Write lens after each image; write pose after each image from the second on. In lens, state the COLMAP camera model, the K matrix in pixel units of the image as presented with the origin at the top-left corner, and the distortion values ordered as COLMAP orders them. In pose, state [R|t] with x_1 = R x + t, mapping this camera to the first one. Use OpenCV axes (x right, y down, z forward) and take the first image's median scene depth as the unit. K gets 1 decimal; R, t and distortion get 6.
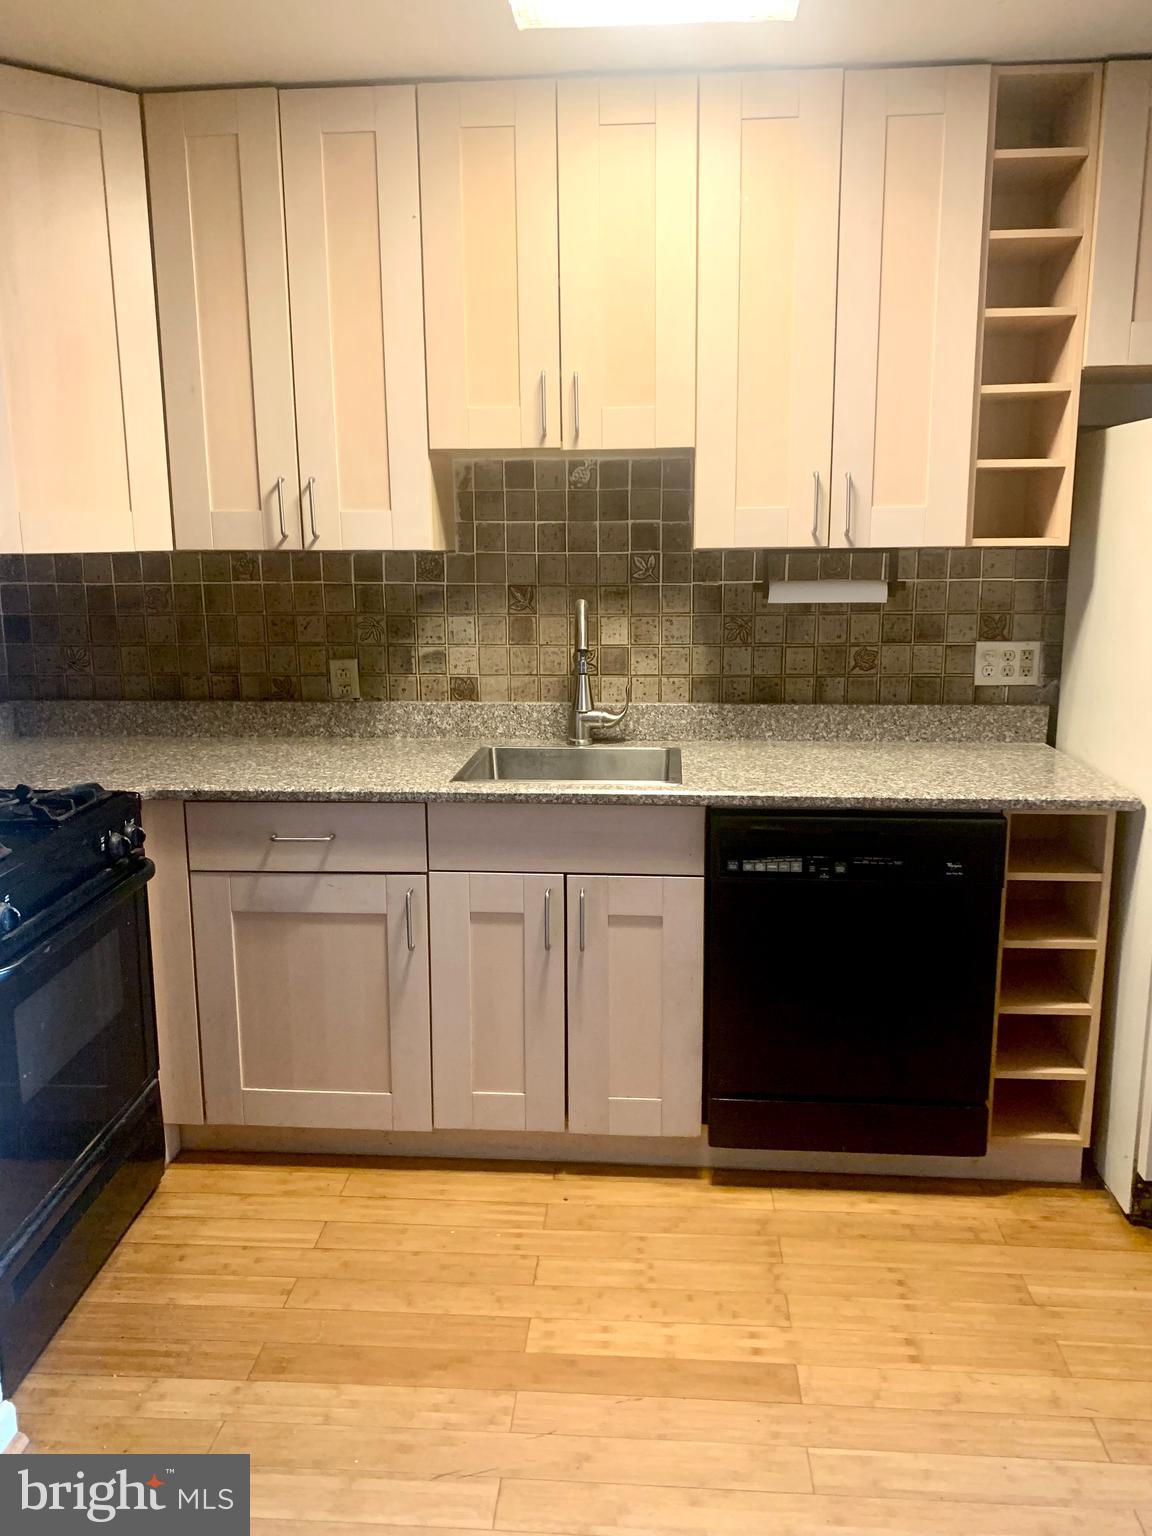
lens RADIAL K [[1184.8, 0, 608.8], [0, 1184.8, 771.7], [0, 0, 1]] dist [0.025872, -0.031724]
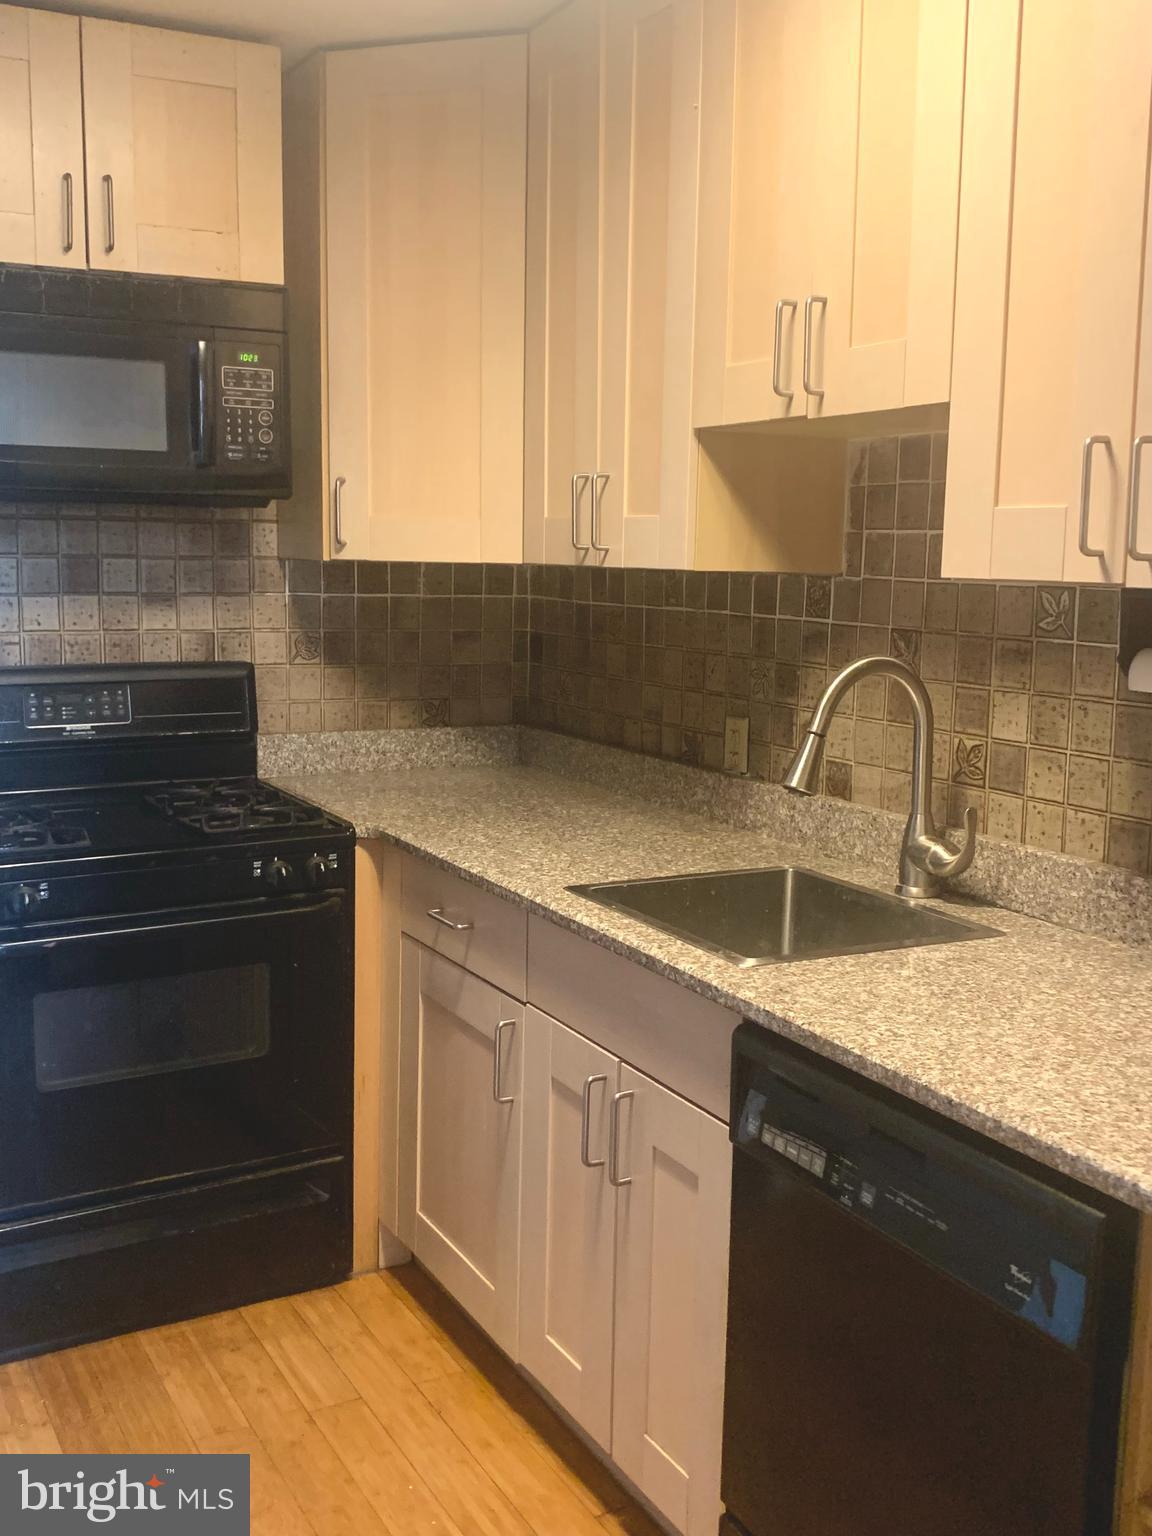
lens RADIAL K [[1588.1, 0, 564.4], [0, 1588.1, 773.2], [0, 0, 1]] dist [0.025811, 0.000000]
pose [[0.520532, 0.135187, -0.843072, 0.642301], [-0.186981, 0.981468, 0.041932, -0.096632], [0.833117, 0.135812, 0.536163, 0.462834]]
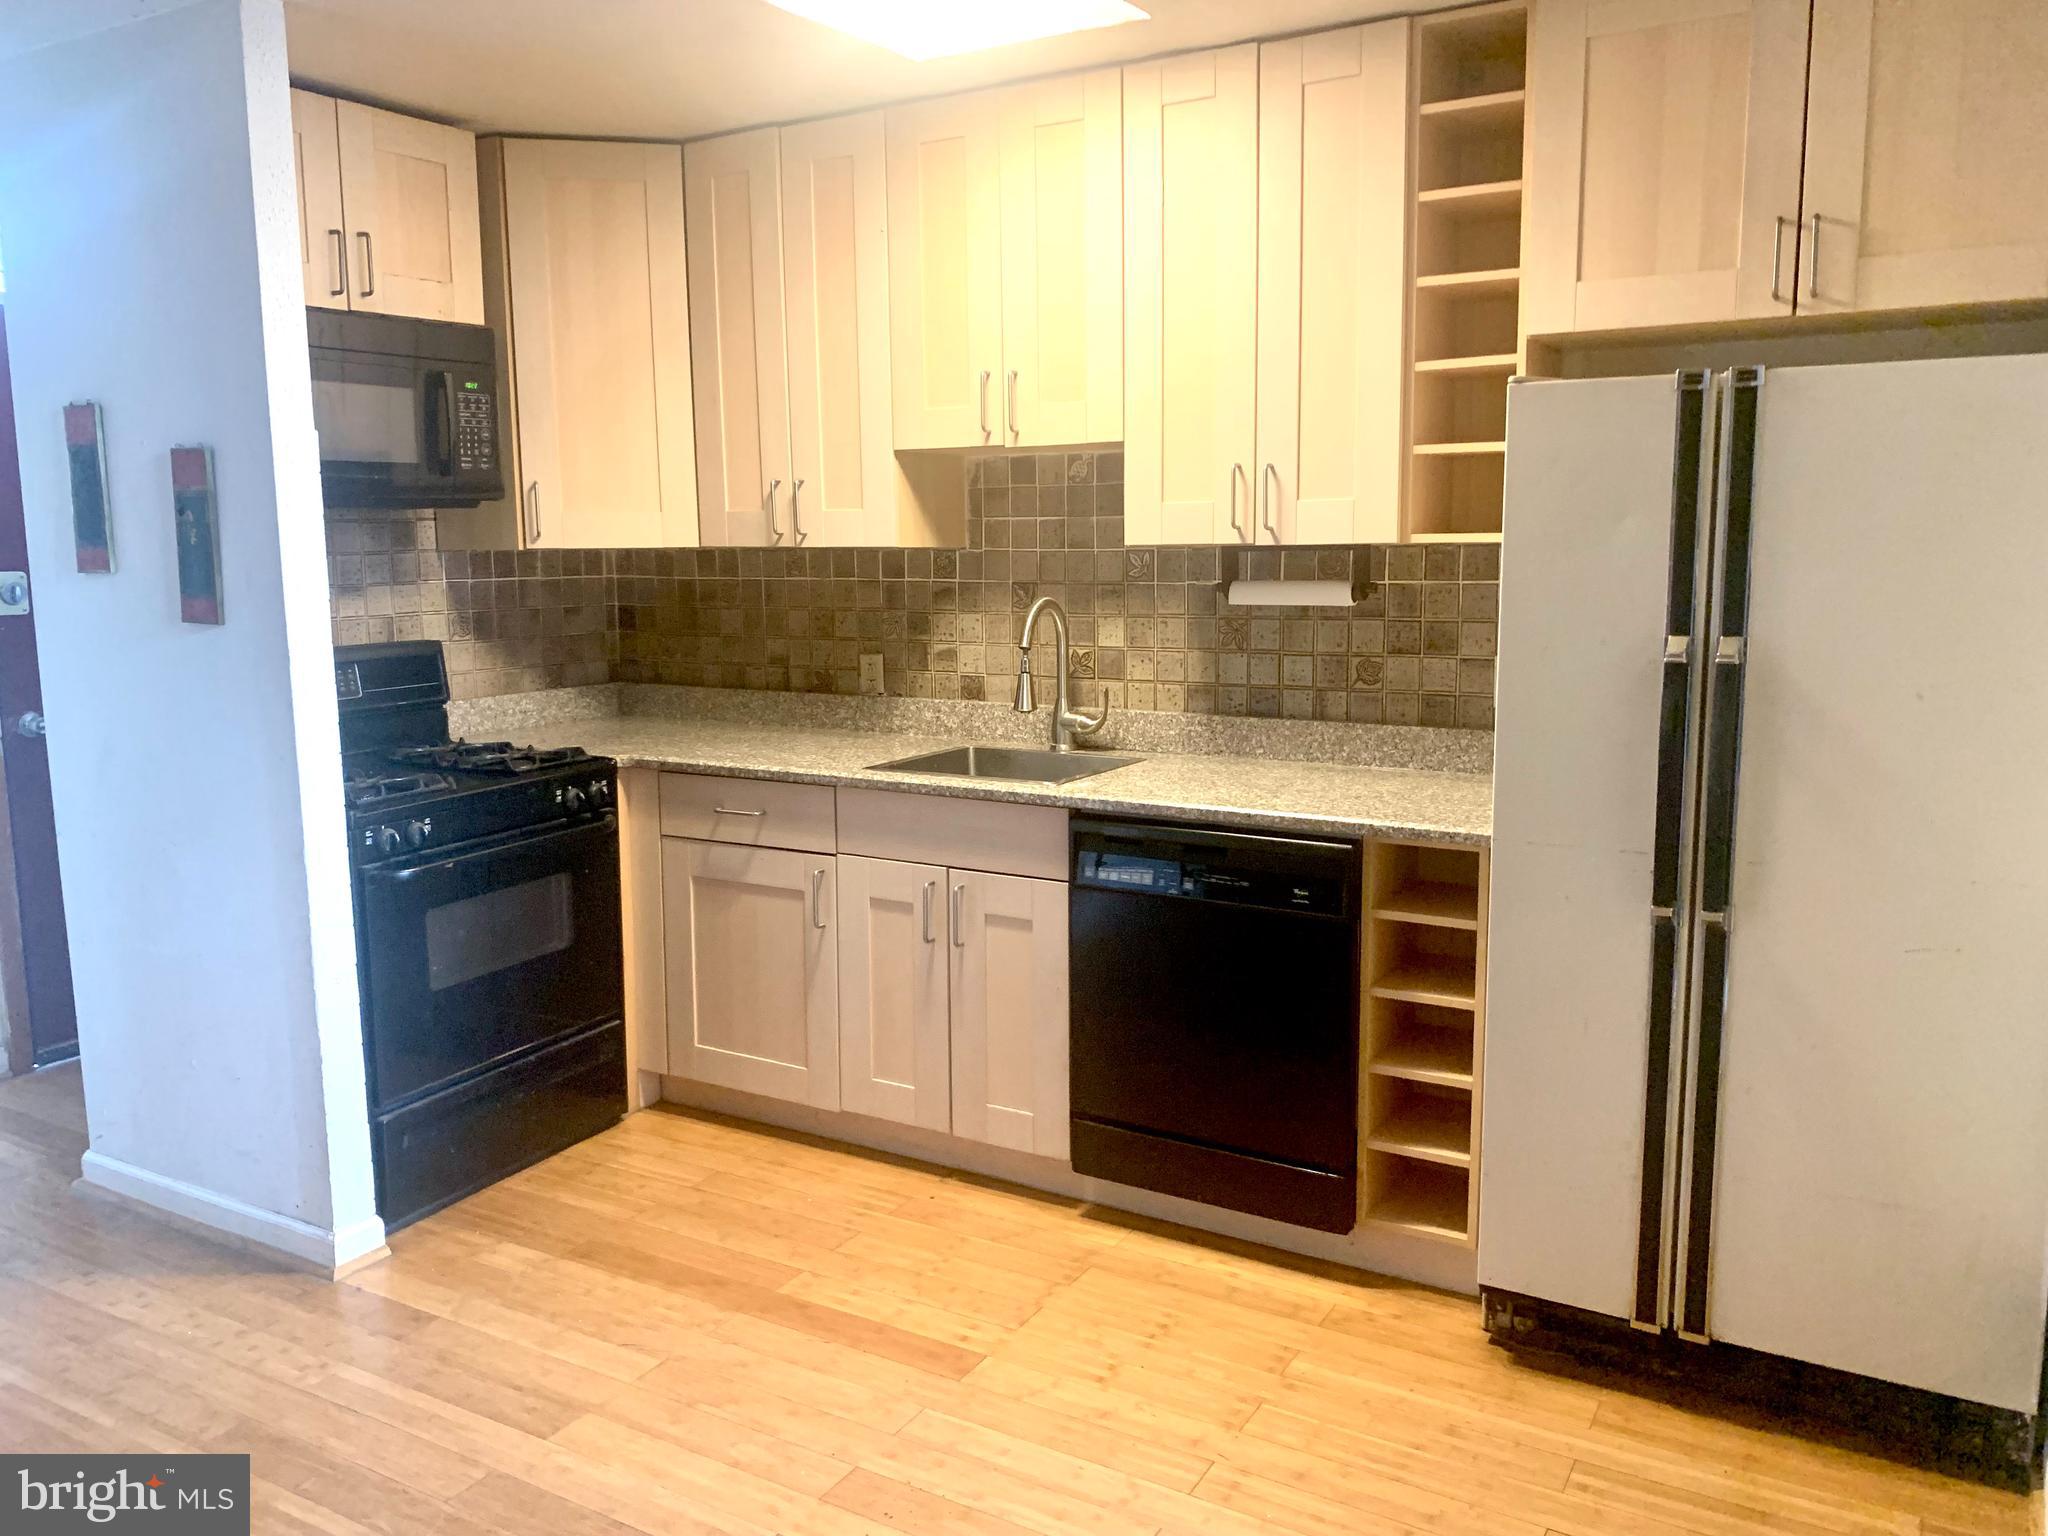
lens RADIAL K [[1579.7, 0, 1040.2], [0, 1579.7, 760.6], [0, 0, 1]] dist [0.025872, -0.031724]
pose [[0.894351, 0.060629, -0.443239, 0.595967], [-0.083312, 0.996014, -0.031862, 0.031248], [0.439540, 0.065423, 0.895837, -0.160880]]
